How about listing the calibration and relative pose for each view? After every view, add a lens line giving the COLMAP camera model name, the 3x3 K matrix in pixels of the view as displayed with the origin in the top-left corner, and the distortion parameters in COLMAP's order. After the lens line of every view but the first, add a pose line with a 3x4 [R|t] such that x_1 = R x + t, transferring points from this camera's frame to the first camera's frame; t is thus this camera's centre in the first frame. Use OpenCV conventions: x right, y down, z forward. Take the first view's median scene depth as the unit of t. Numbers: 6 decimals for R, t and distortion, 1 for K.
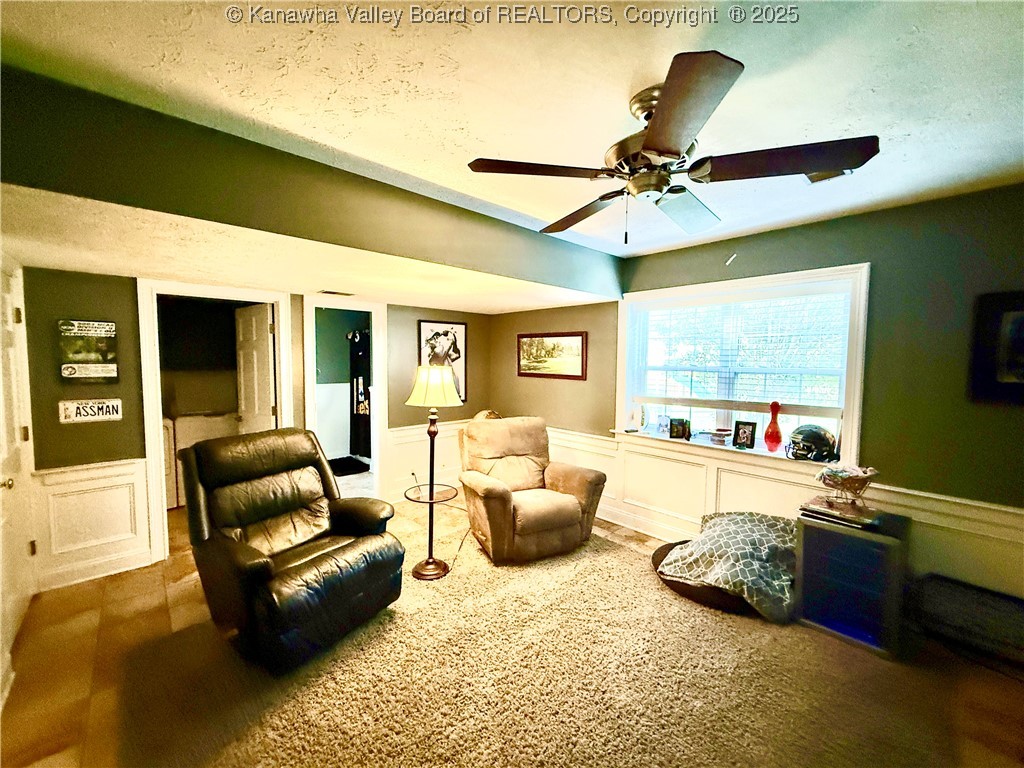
lens RADIAL K [[408.5, 0, 511.6], [0, 408.5, 385.0], [0, 0, 1]] dist [0.000007, 0.000545]
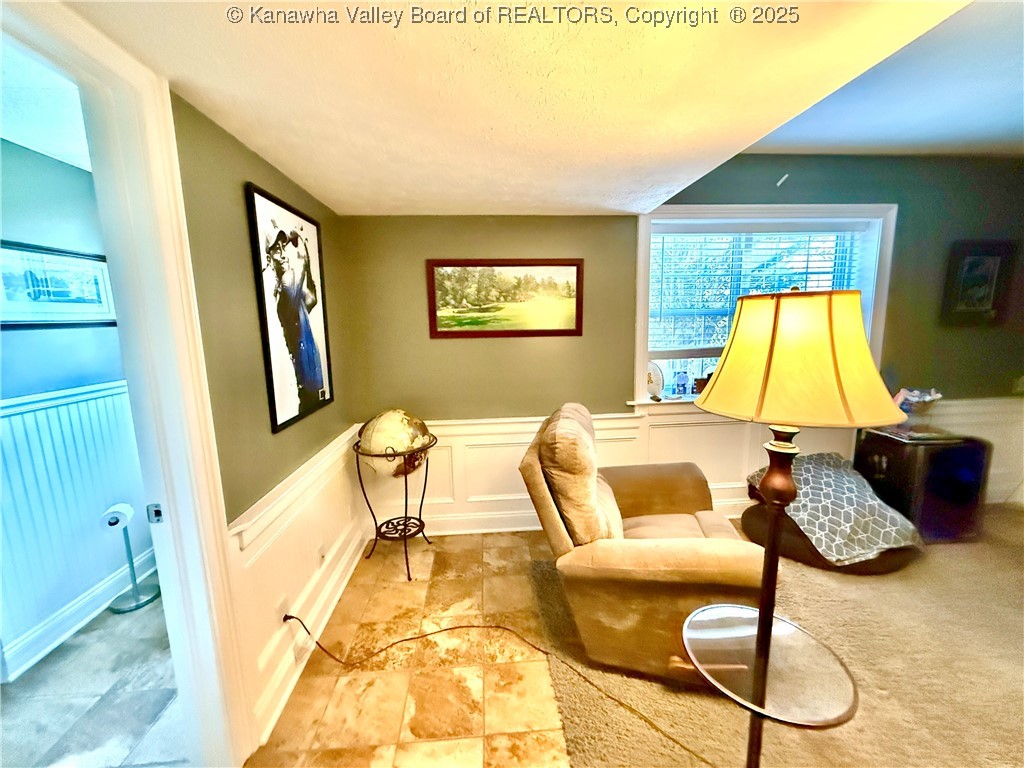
lens RADIAL K [[408.5, 0, 511.6], [0, 408.5, 385.0], [0, 0, 1]] dist [0.000007, 0.000545]
pose [[0.621250, -0.142684, 0.770512, -0.503167], [0.078124, 0.989662, 0.120277, -0.025446], [-0.779708, -0.014527, 0.625975, 0.835661]]
